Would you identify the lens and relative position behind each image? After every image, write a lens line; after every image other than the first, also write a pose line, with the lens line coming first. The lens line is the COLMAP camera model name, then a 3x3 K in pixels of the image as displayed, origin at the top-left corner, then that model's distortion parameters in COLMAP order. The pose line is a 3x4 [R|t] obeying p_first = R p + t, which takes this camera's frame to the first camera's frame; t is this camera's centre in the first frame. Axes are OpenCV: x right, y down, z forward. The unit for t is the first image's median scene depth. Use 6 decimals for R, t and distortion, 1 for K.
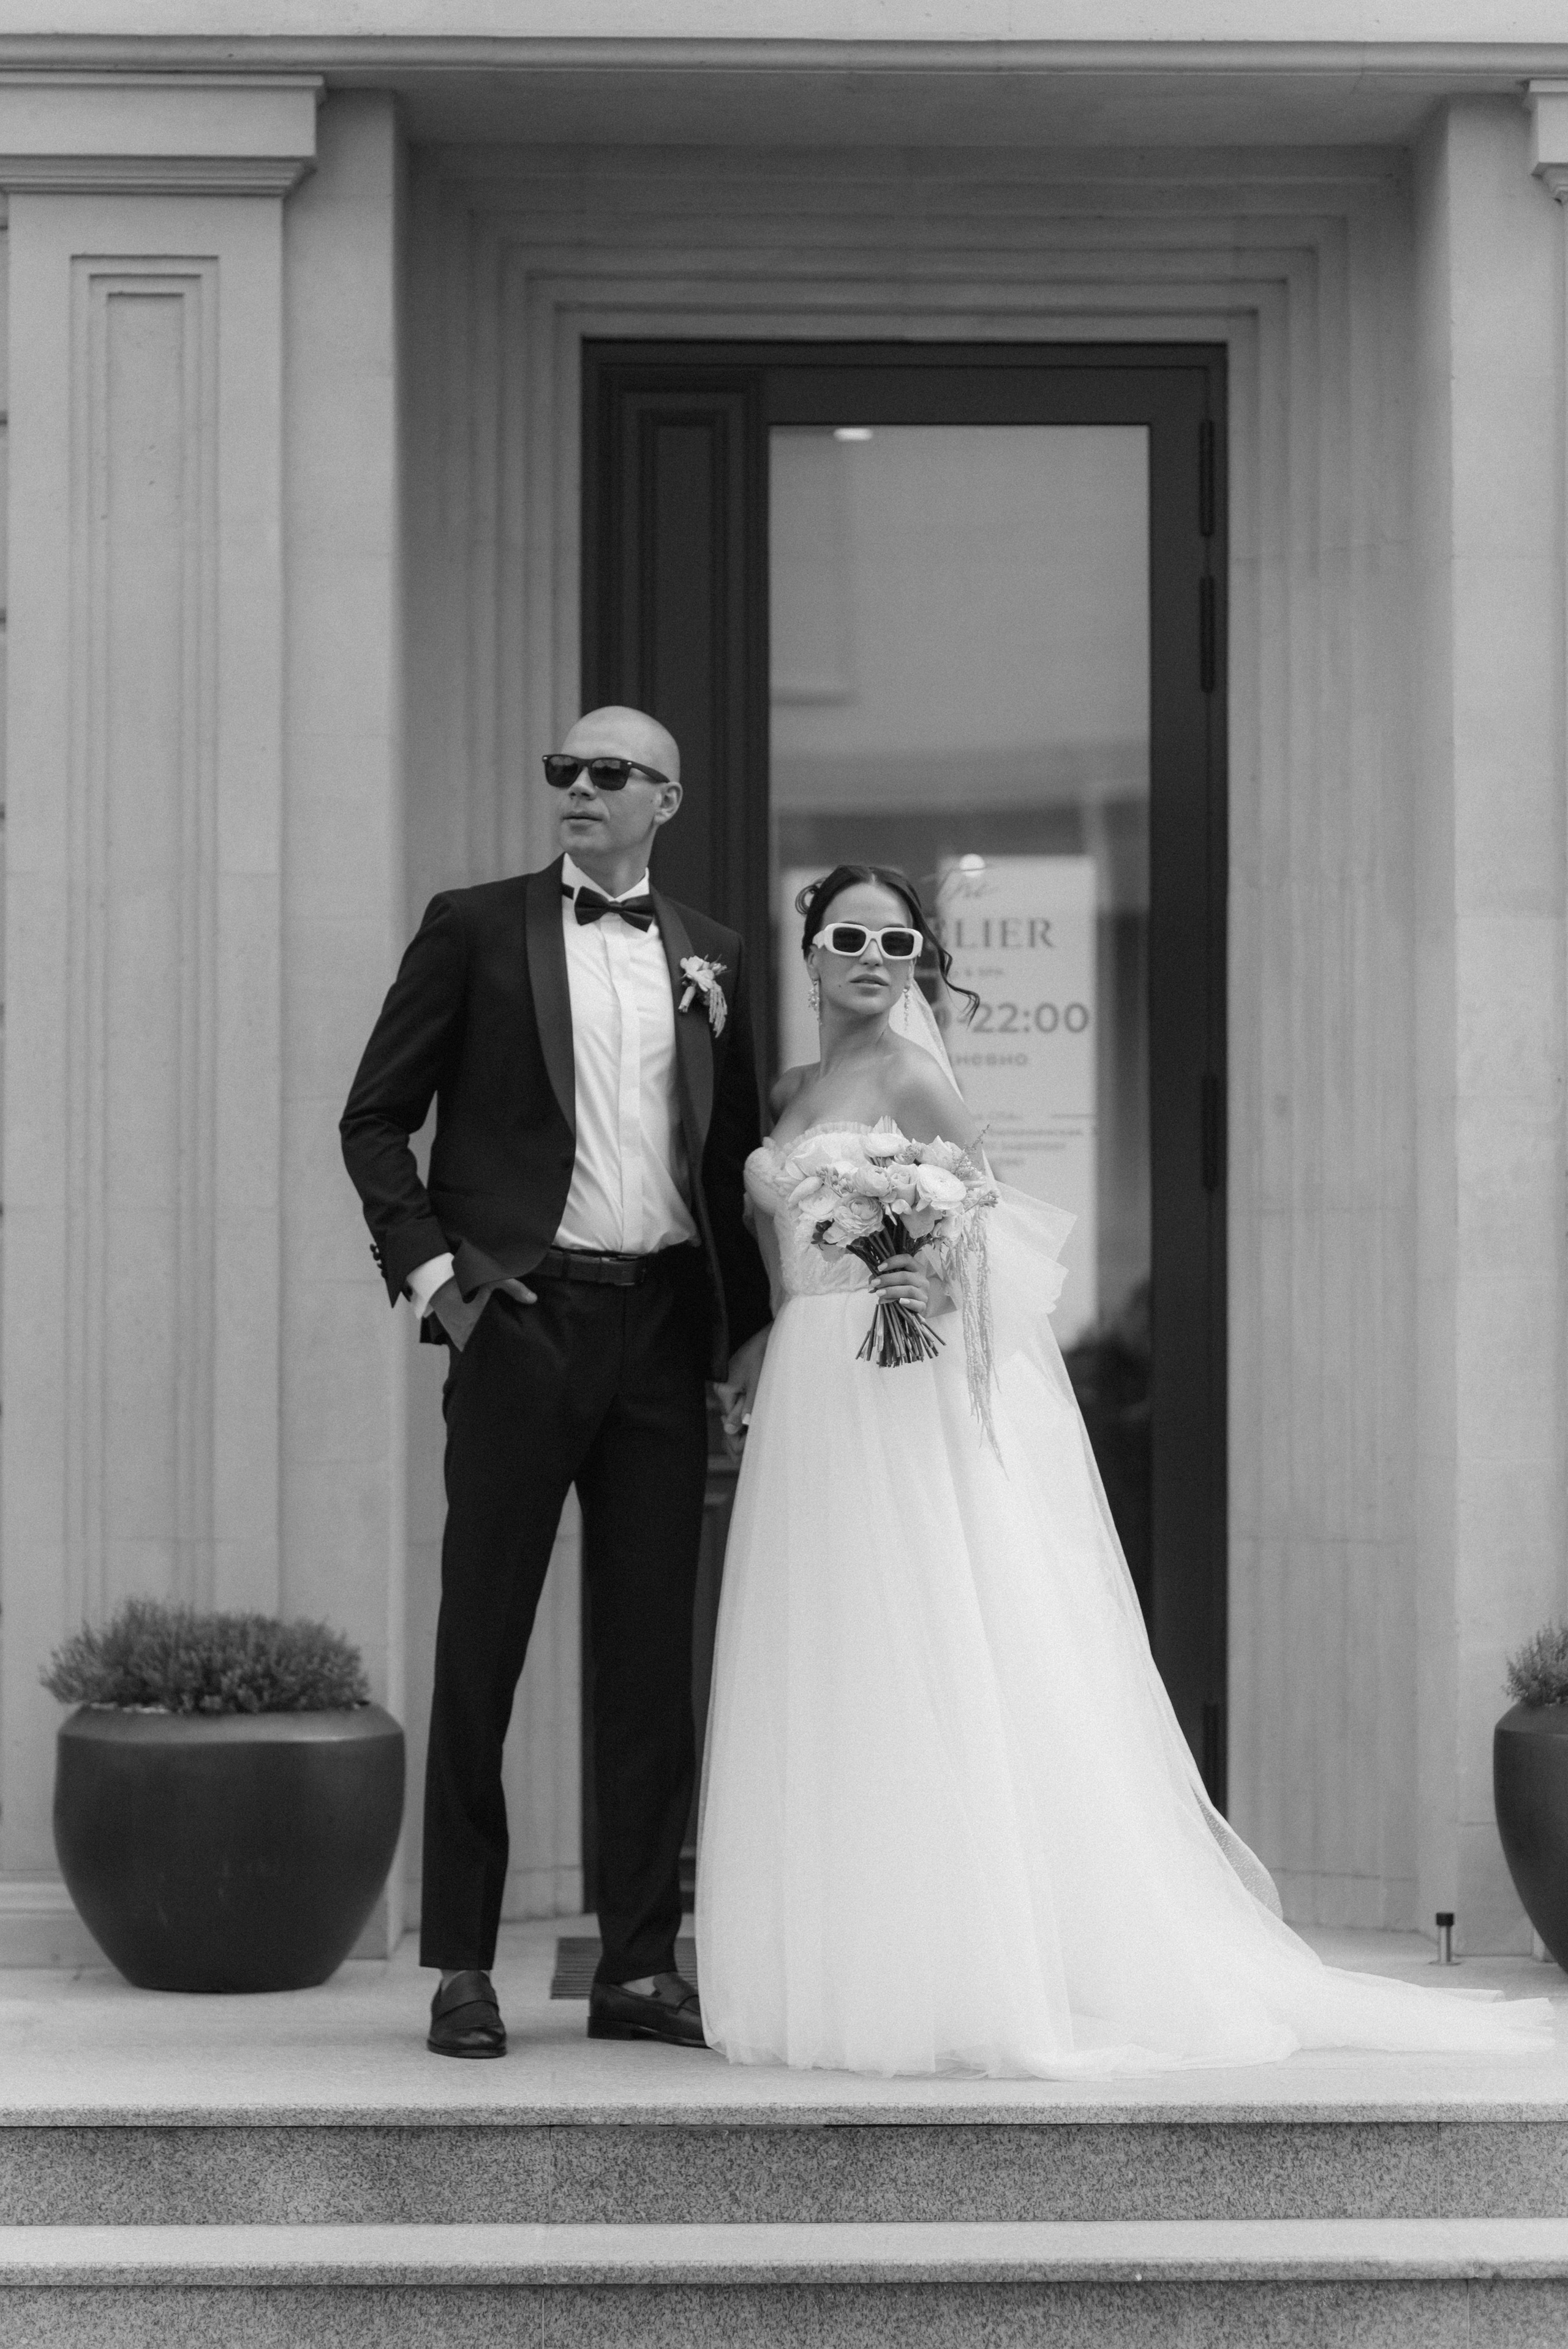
lens RADIAL K [[5519.9, 0, 765.8], [0, 5519.9, 1163.6], [0, 0, 1]] dist [-0.022730, -0.023563]
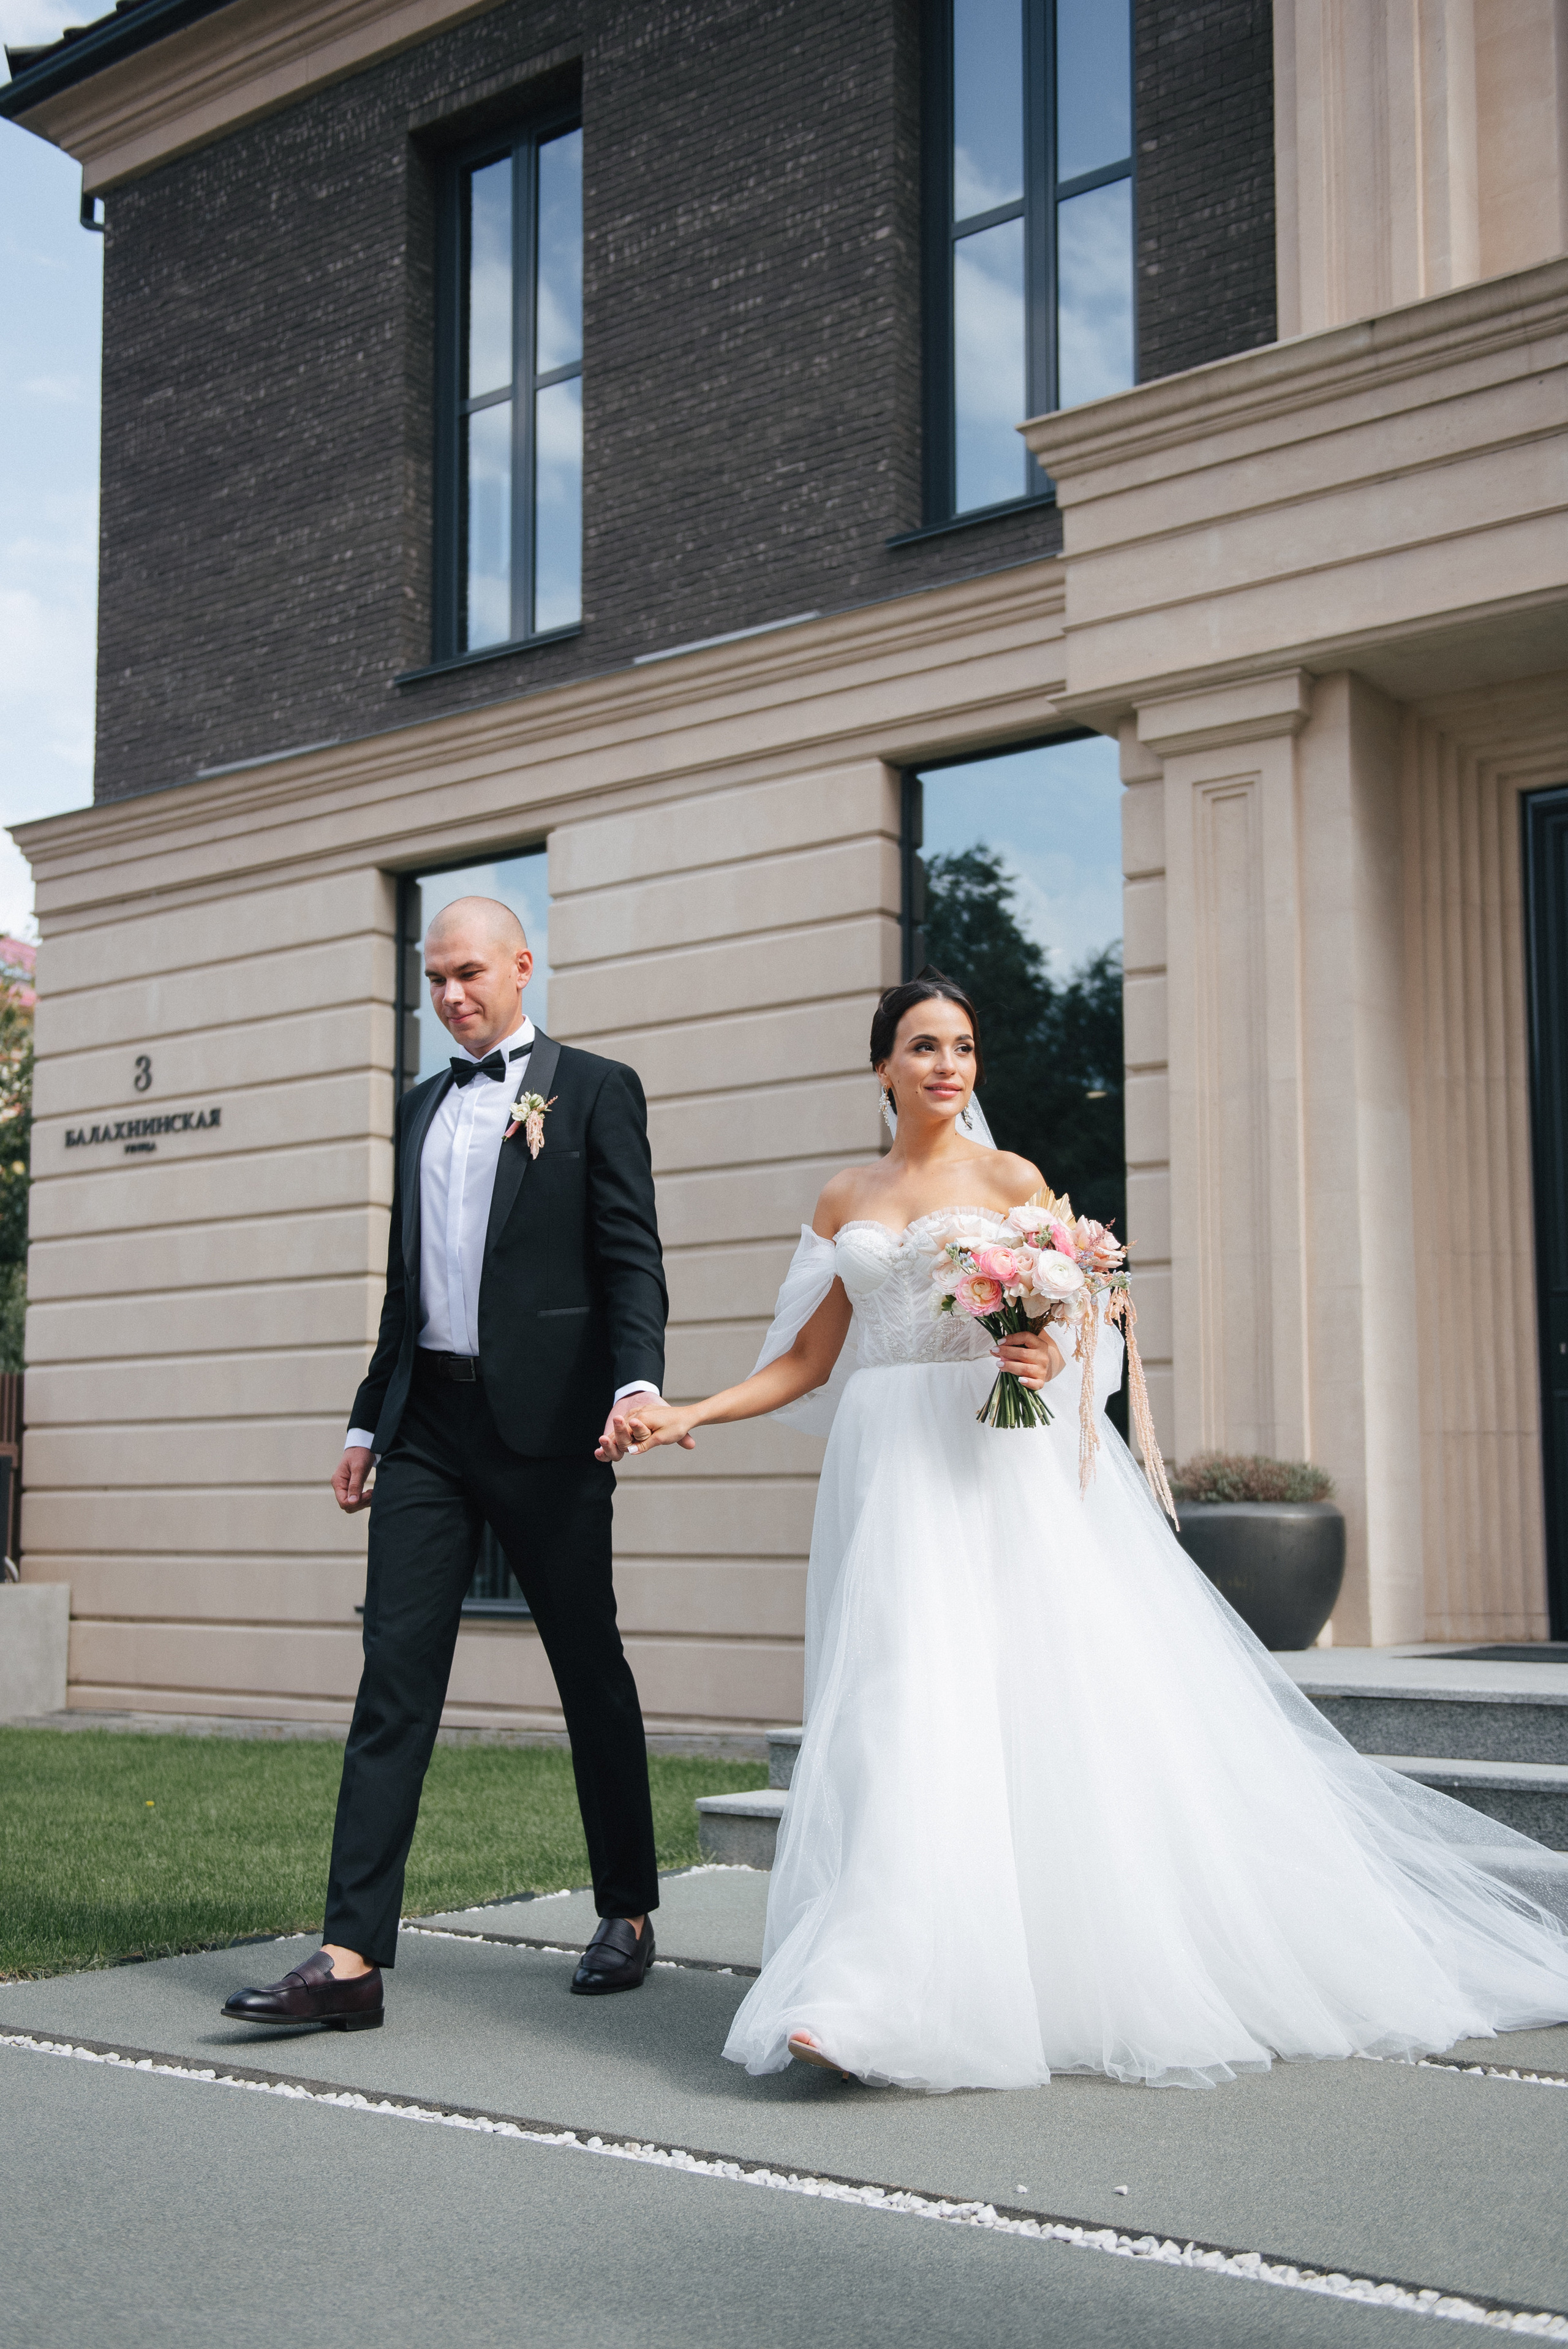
lens RADIAL K [[2448.7, 0, 779.3], [0, 2448.7, 1261.8], [0, 0, 1]] dist [0.040166, 0.000888]
pose [[0.799469, -0.065128, -0.597166, 0.277512], [0.021254, 0.996550, -0.080231, 0.077055], [0.600331, 0.051450, 0.798095, 0.211327]]
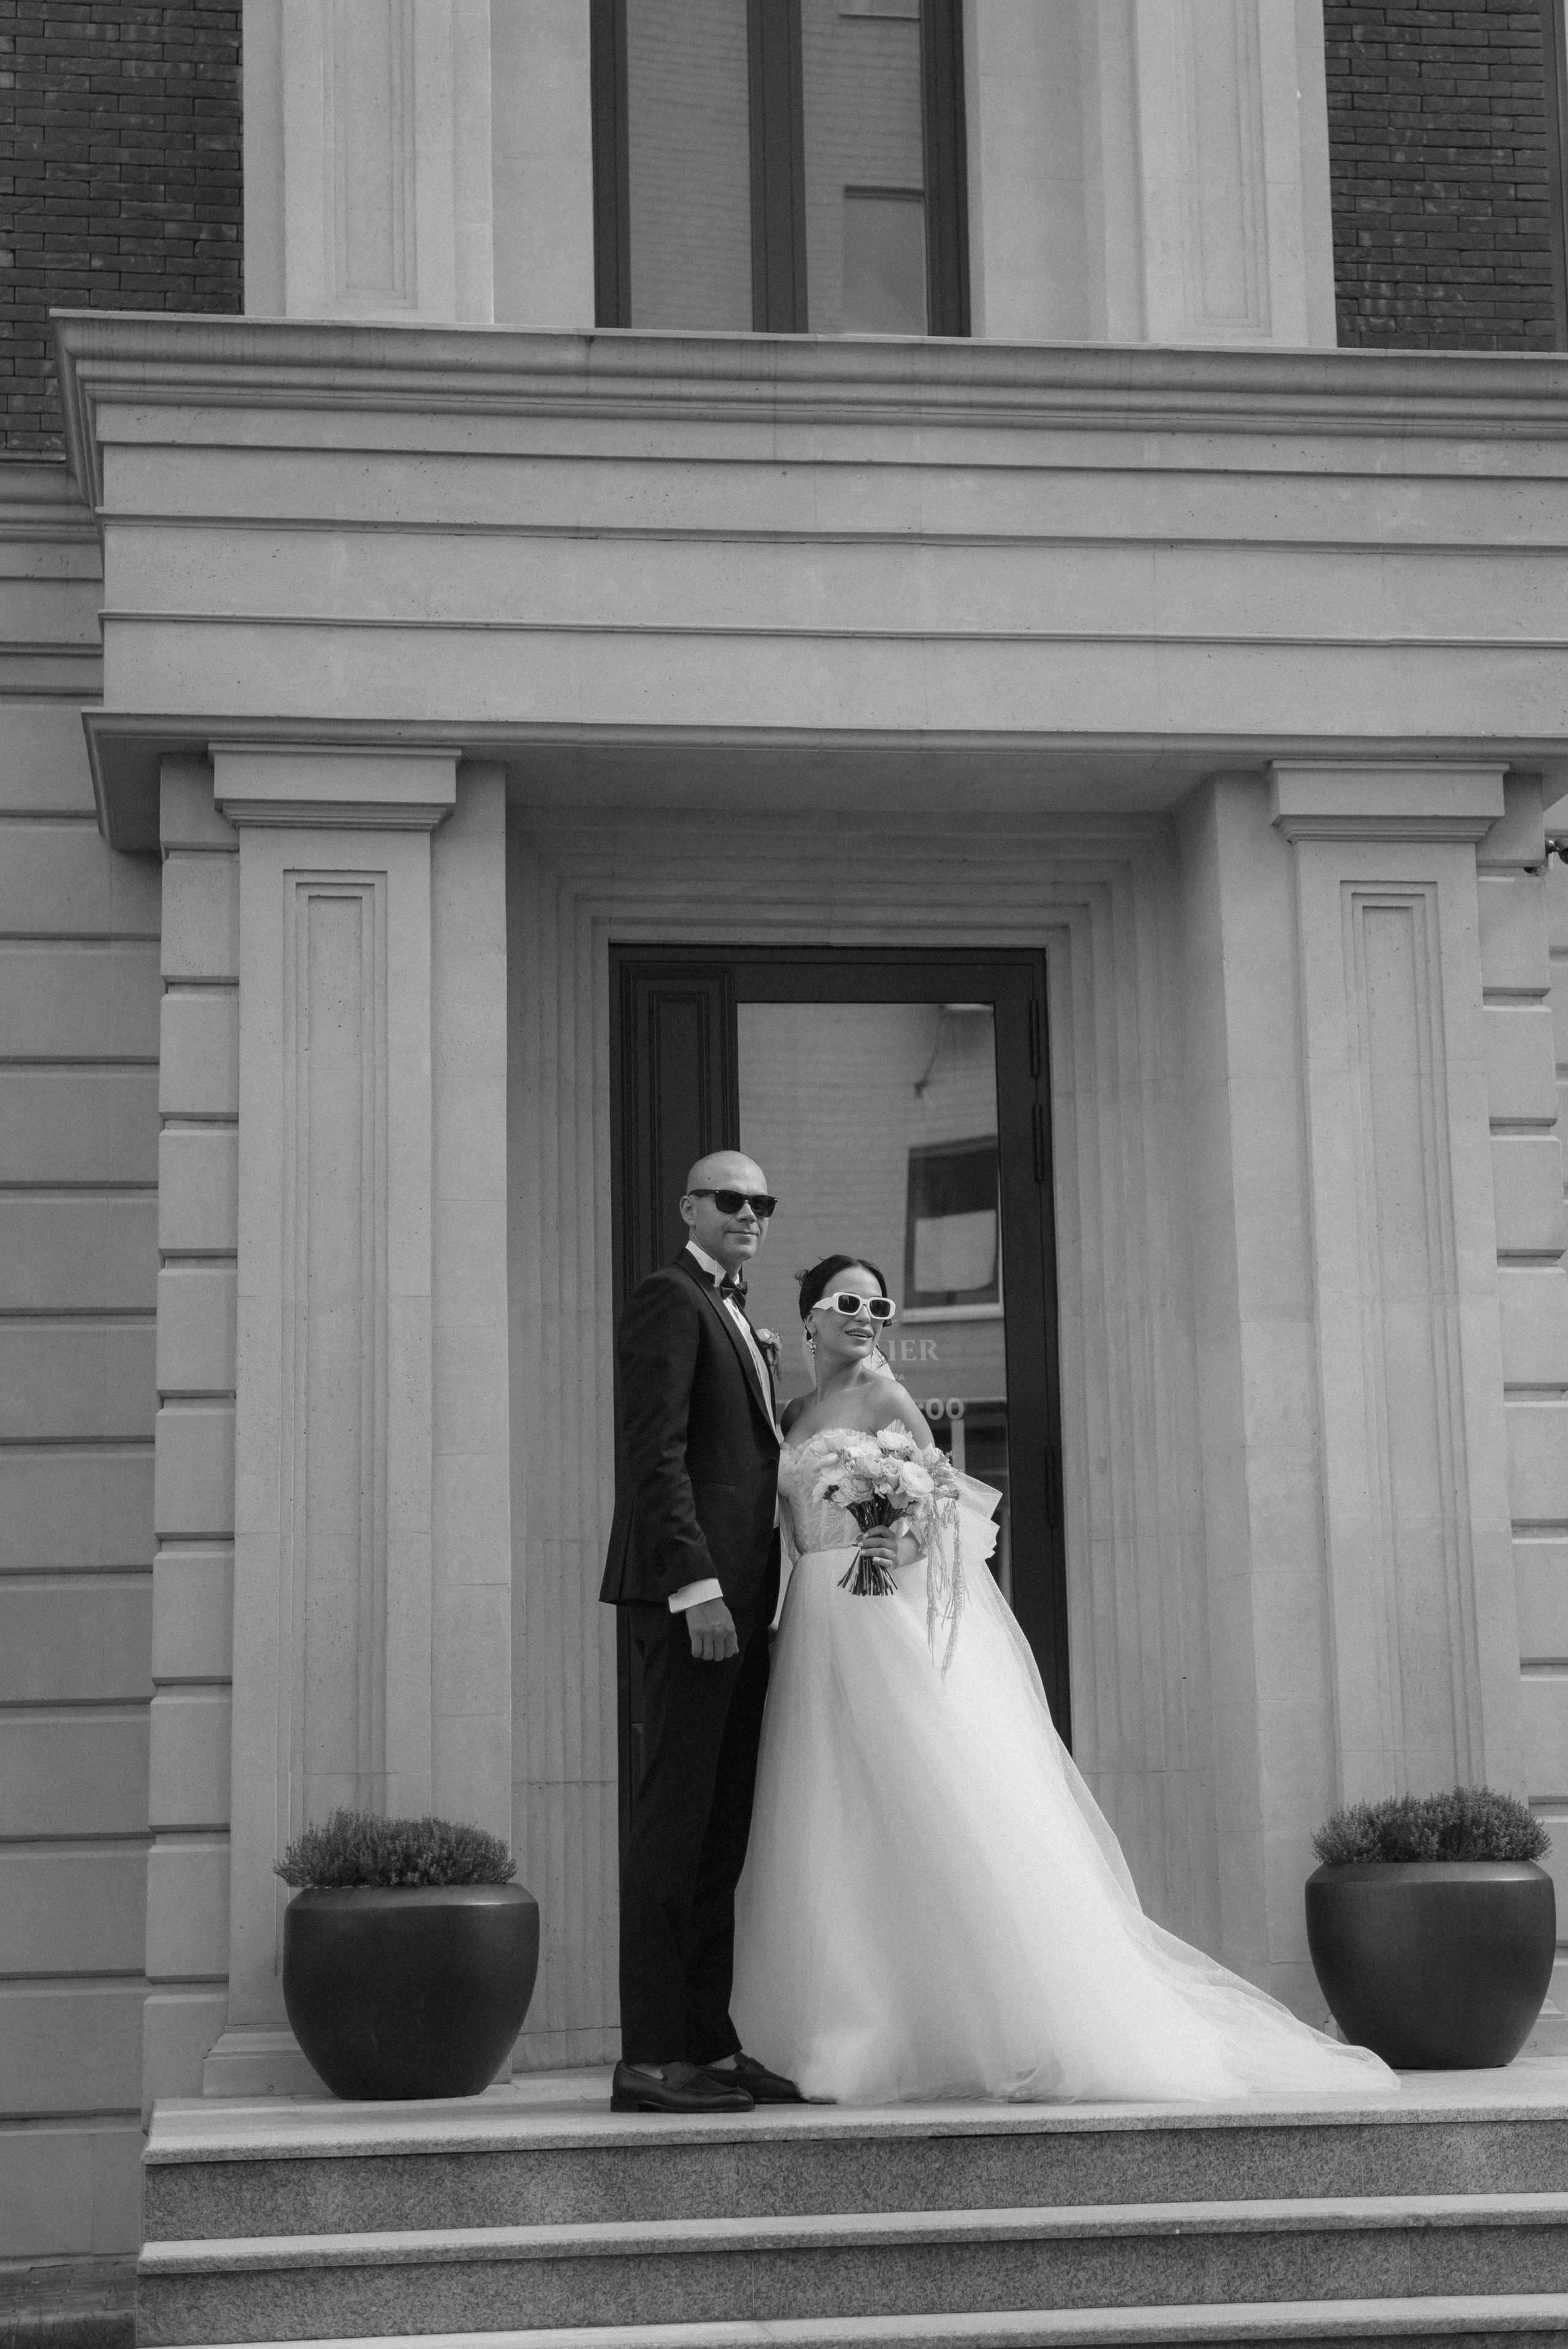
lens RADIAL K [[3952.9, 0, 813.4], [0, 3952.9, 1061.0], [0, 0, 1]] dist [0.145201, -0.122589]
pose [[0.993426, 0.000978, 0.114476, -0.108305], [0.017740, 0.986569, -0.162382, 0.056088], [-0.113097, 0.163345, 0.980065, -0.023645]]
